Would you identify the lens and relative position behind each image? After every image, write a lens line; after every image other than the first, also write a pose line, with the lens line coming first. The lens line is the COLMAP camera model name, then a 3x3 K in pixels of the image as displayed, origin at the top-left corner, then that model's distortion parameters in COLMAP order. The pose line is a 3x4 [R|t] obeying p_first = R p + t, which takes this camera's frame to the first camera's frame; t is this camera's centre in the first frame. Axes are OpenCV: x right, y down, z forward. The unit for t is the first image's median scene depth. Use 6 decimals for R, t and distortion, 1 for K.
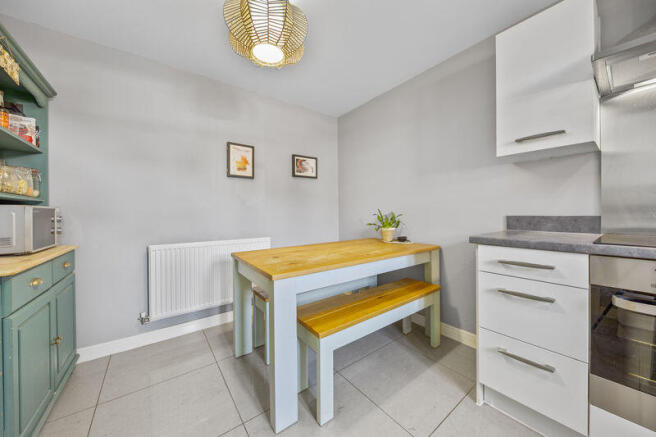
lens RADIAL K [[238.1, 0, 327.8], [0, 238.1, 214.5], [0, 0, 1]] dist [-0.000342, -0.000182]
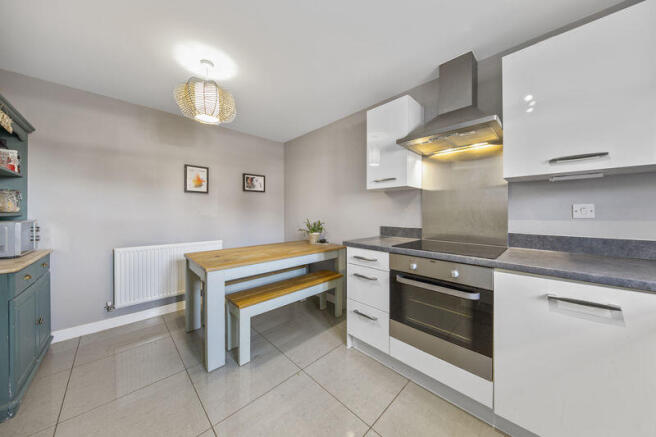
lens RADIAL K [[221.5, 0, 331.1], [0, 221.5, 214.5], [0, 0, 1]] dist [0.000185, -0.002961]
pose [[0.990661, 0.008242, 0.136098, 0.242643], [-0.008576, 0.999961, 0.001863, -0.068255], [-0.136077, -0.003012, 0.990694, -0.339440]]
